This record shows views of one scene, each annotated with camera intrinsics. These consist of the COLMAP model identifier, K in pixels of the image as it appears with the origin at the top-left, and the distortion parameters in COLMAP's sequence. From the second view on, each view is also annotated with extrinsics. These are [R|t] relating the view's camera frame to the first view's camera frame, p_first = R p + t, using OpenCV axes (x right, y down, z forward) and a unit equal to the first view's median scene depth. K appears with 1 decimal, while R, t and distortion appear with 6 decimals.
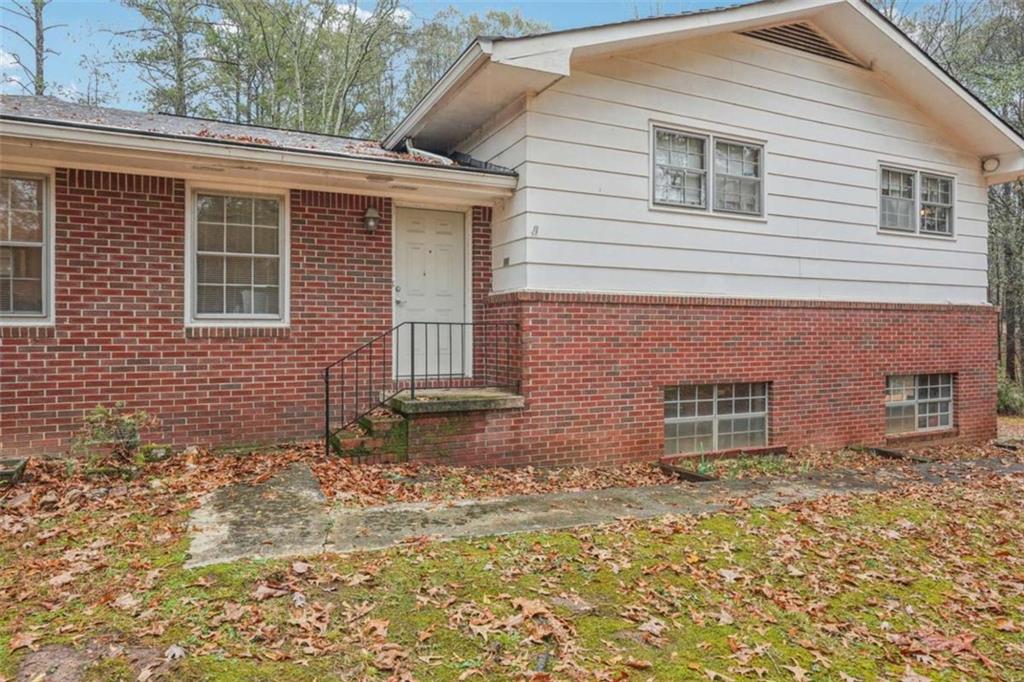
lens RADIAL K [[615.7, 0, 507.5], [0, 615.7, 331.4], [0, 0, 1]] dist [0.001334, 0.003914]
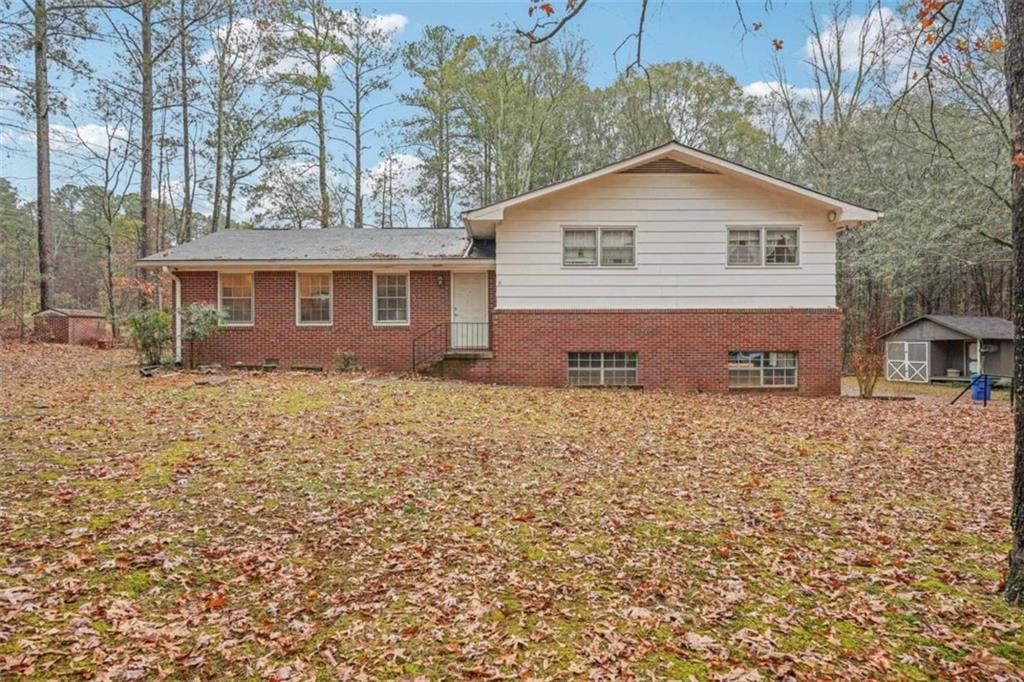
lens RADIAL K [[615.7, 0, 511.2], [0, 615.7, 348.1], [0, 0, 1]] dist [0.001334, 0.003914]
pose [[0.909143, 0.004040, -0.416463, 0.904586], [0.002285, 0.999889, 0.014689, 0.042152], [0.416477, -0.014306, 0.909034, -0.941196]]
